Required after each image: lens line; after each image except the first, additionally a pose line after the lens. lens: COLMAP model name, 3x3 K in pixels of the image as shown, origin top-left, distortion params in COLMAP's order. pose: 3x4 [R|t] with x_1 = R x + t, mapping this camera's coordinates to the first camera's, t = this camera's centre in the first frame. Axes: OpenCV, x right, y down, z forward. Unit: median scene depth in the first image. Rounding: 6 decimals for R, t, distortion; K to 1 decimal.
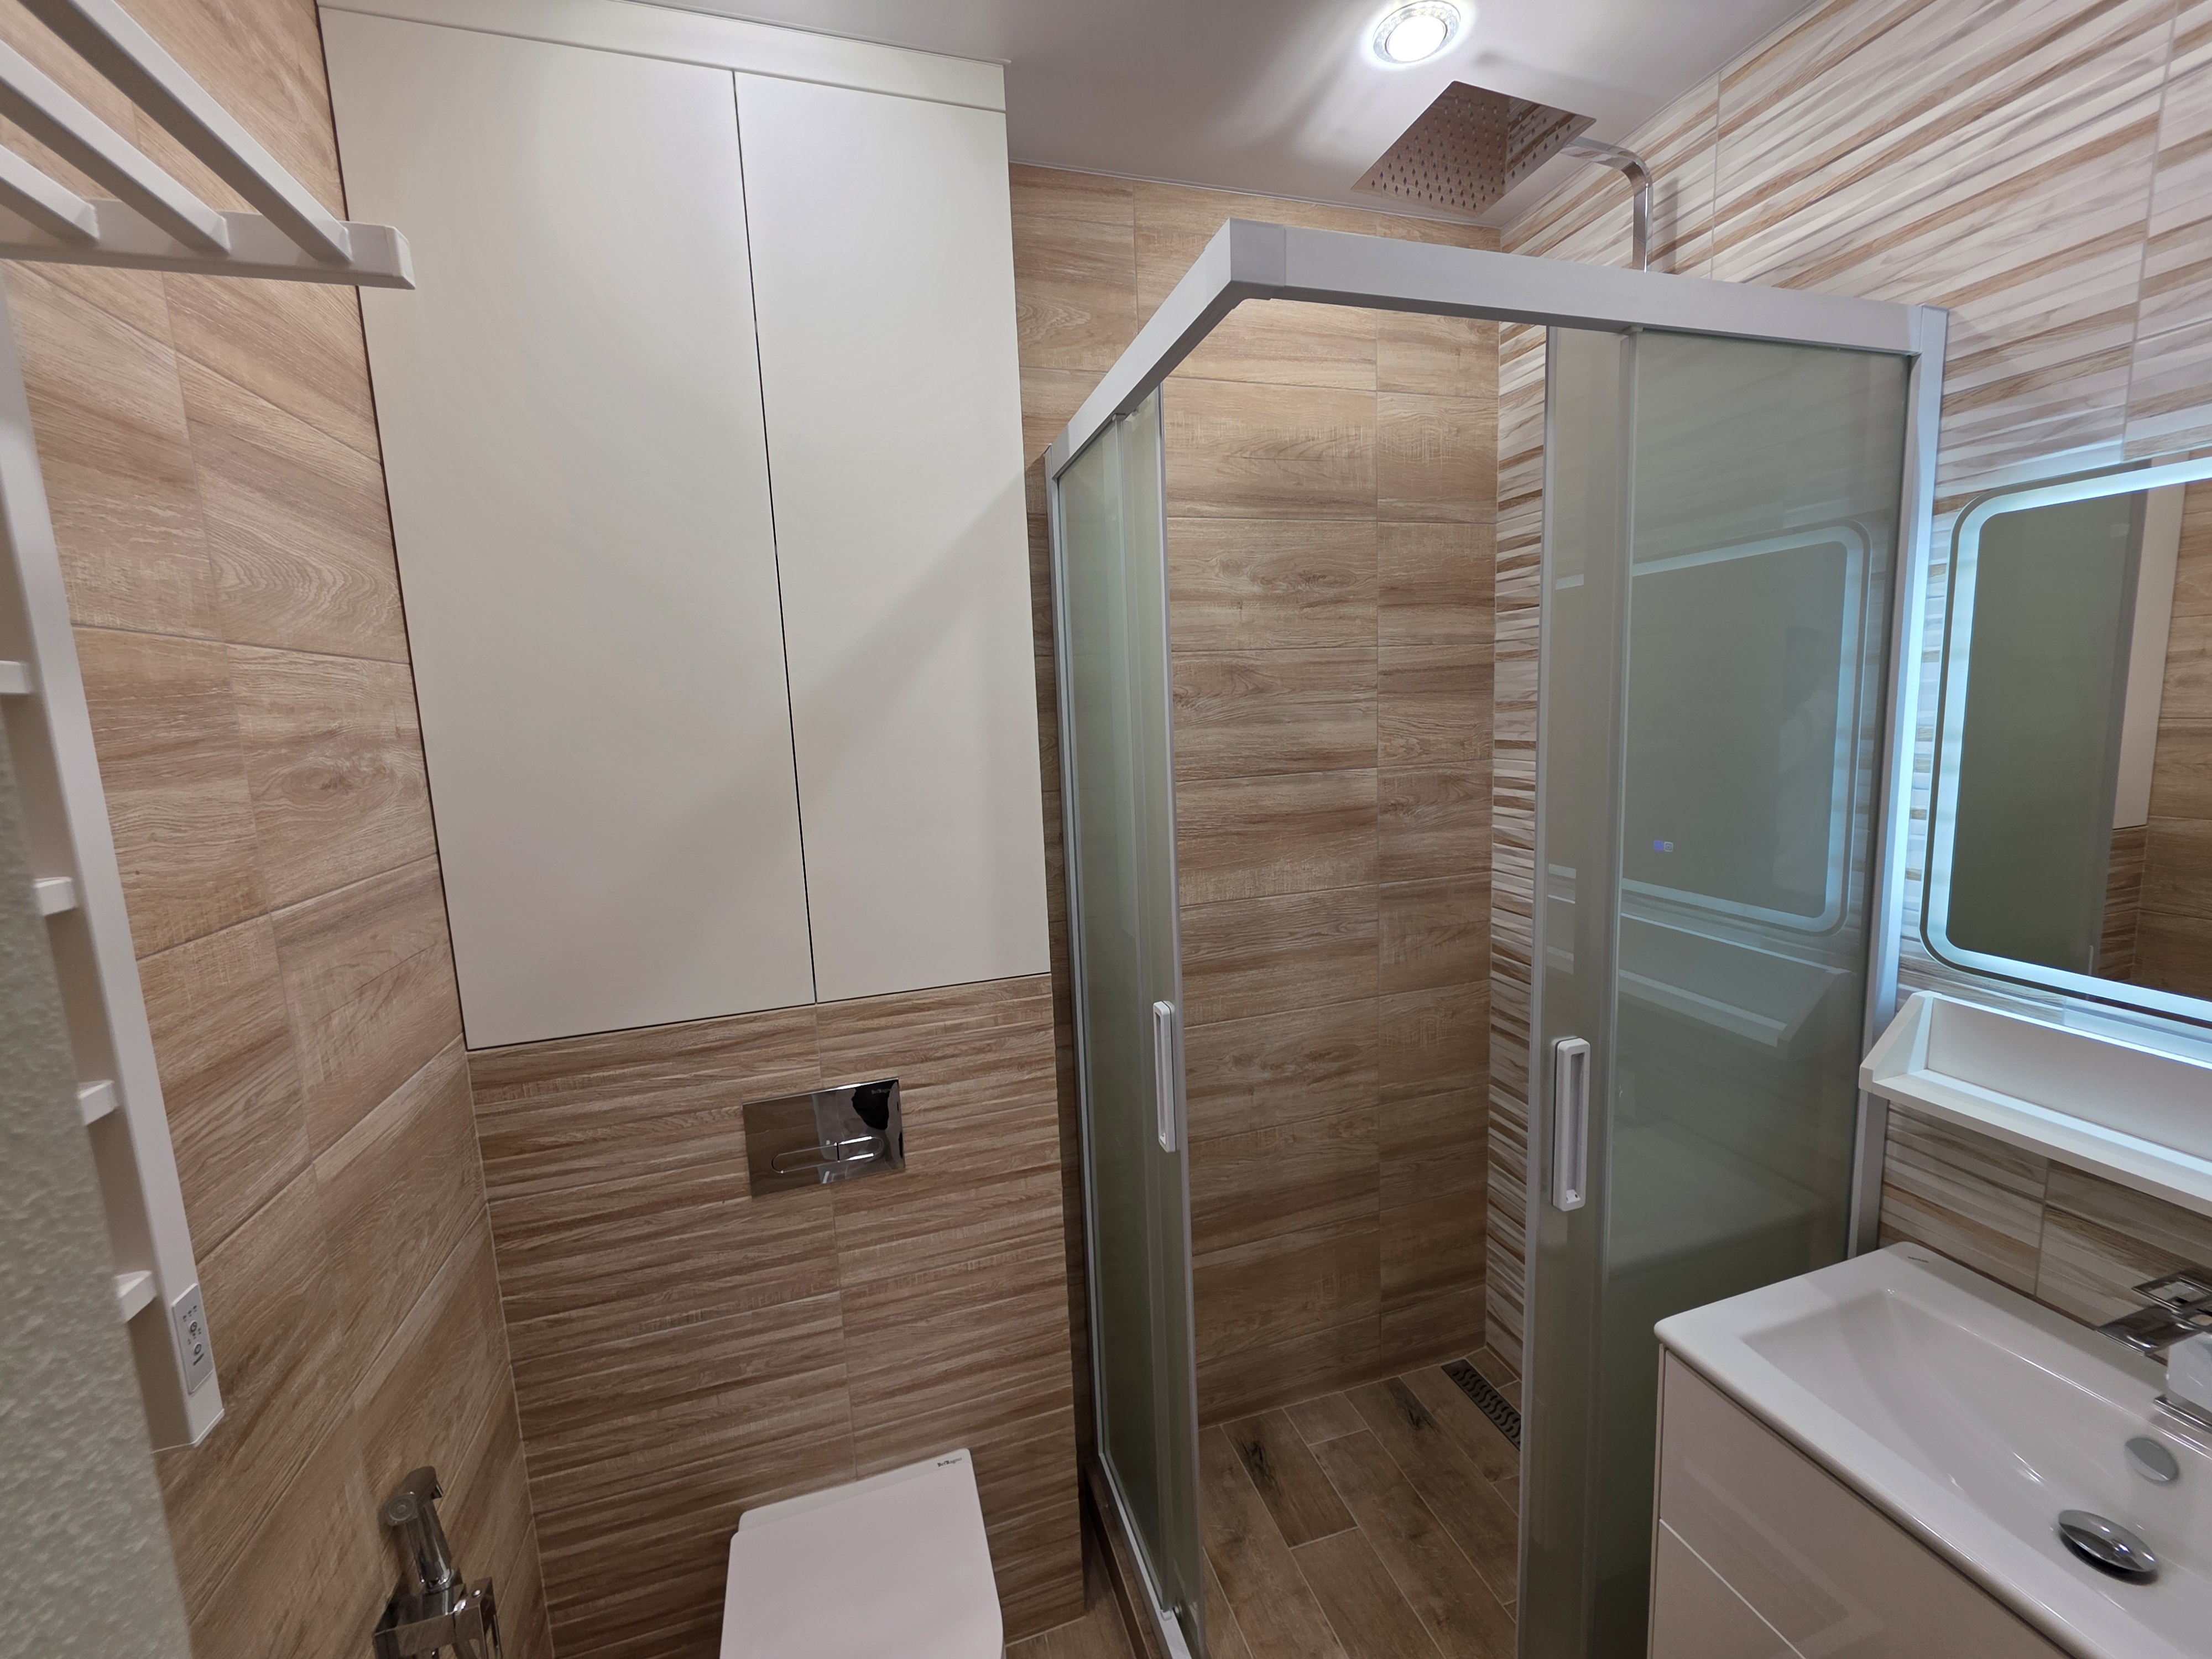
lens RADIAL K [[879.9, 0, 1103.4], [0, 879.9, 819.8], [0, 0, 1]] dist [0.002809, -0.001670]
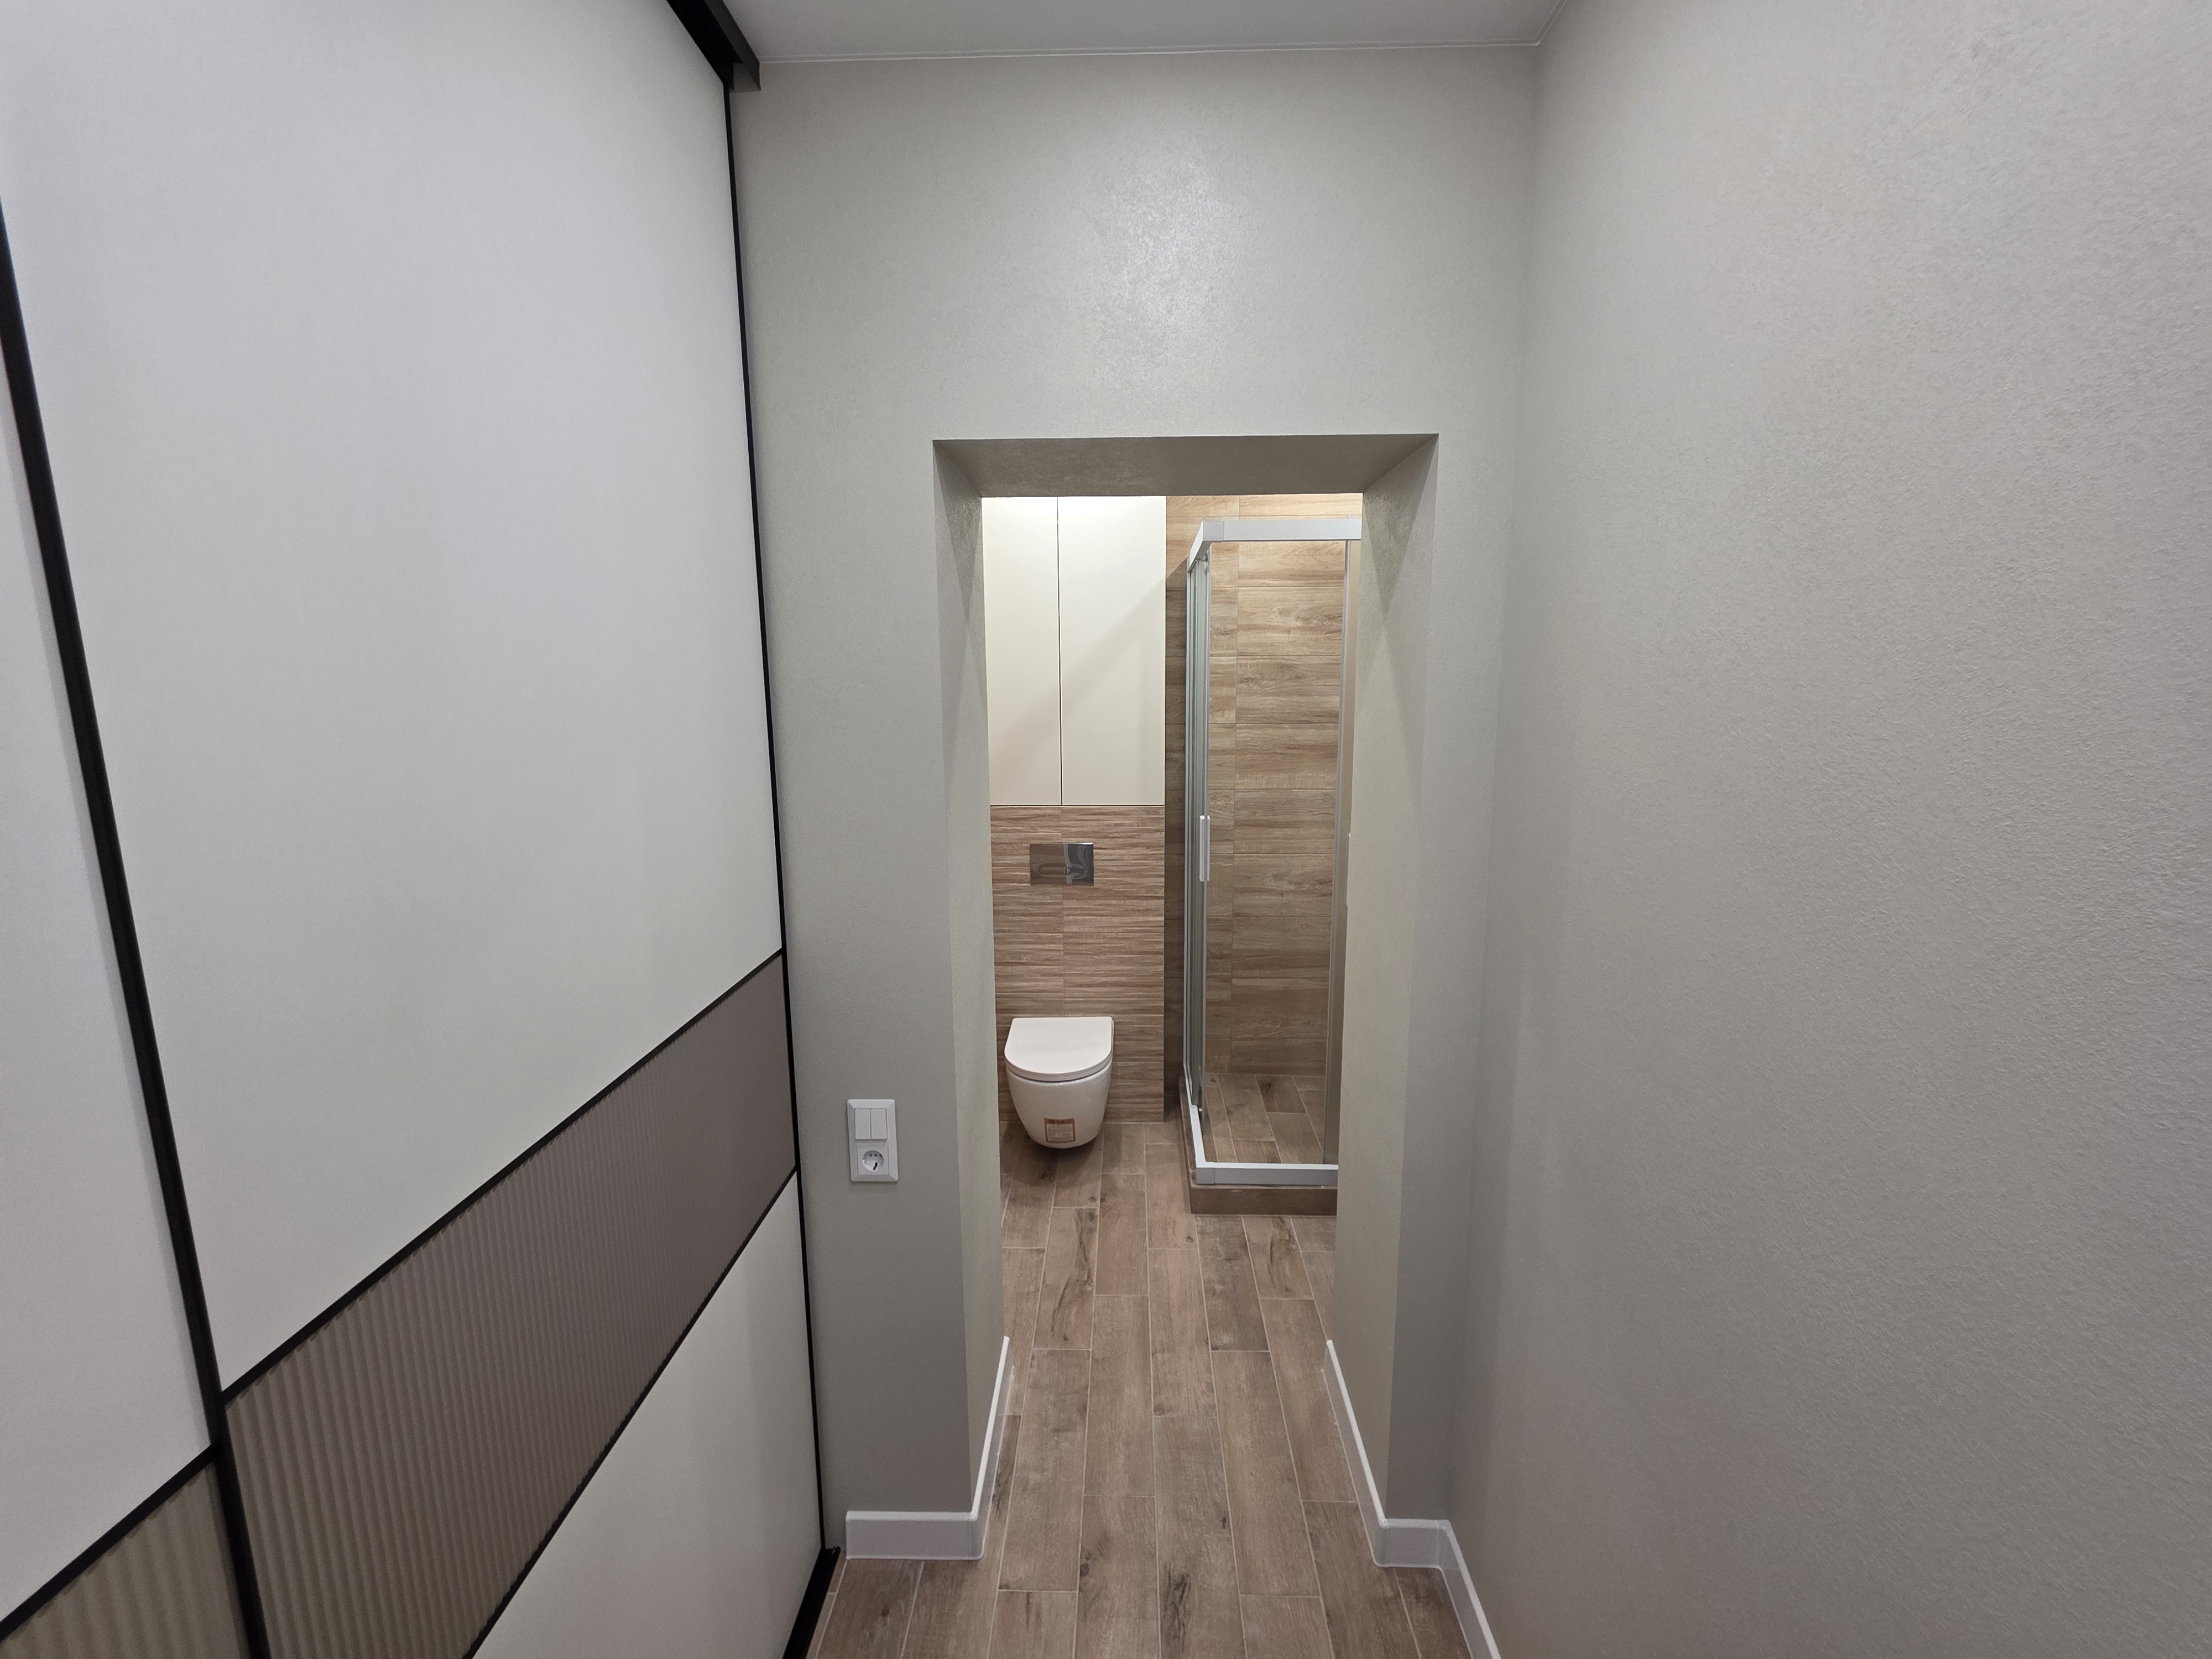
lens RADIAL K [[879.9, 0, 1101.2], [0, 879.9, 819.5], [0, 0, 1]] dist [0.002809, -0.001670]
pose [[0.947905, 0.086186, -0.306674, 0.451148], [-0.074594, 0.995992, 0.049343, 0.110015], [0.309698, -0.023896, 0.950535, -1.089807]]
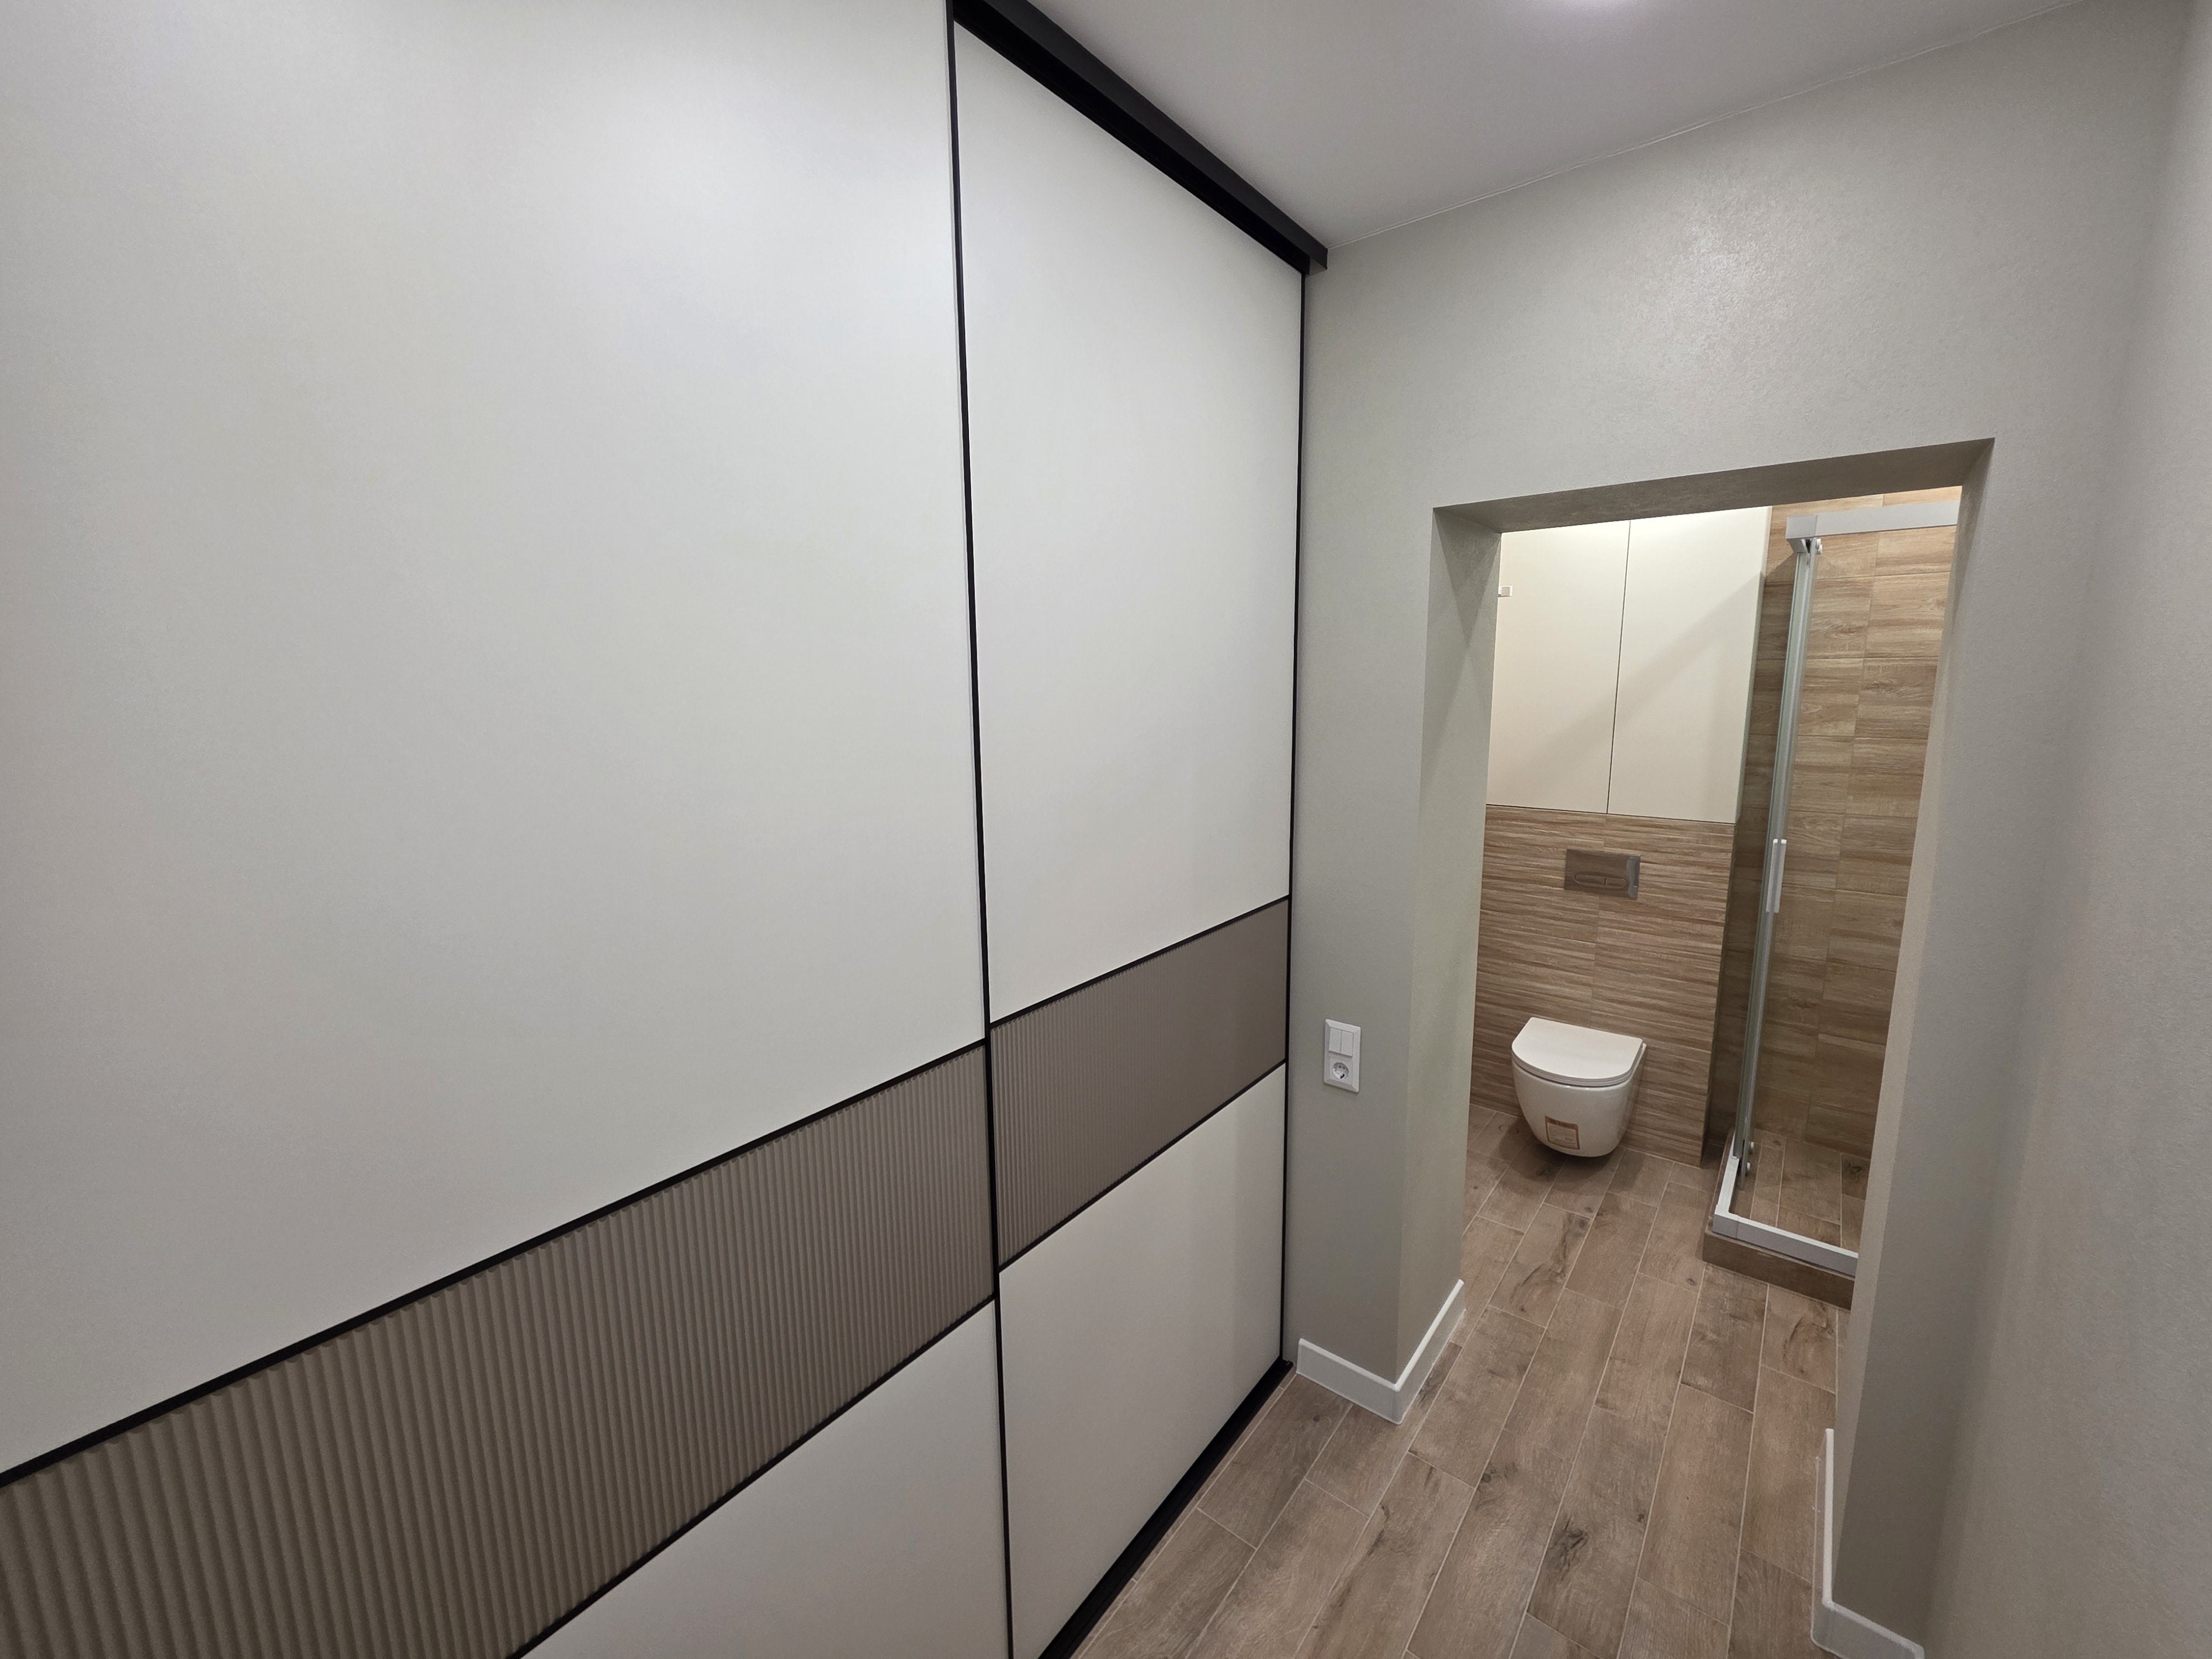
lens RADIAL K [[879.9, 0, 1109.6], [0, 879.9, 820.3], [0, 0, 1]] dist [0.002809, -0.001670]
pose [[0.561811, 0.169550, -0.809705, 0.737379], [-0.118014, 0.985187, 0.124412, 0.082543], [0.818805, 0.025661, 0.573498, -1.260369]]
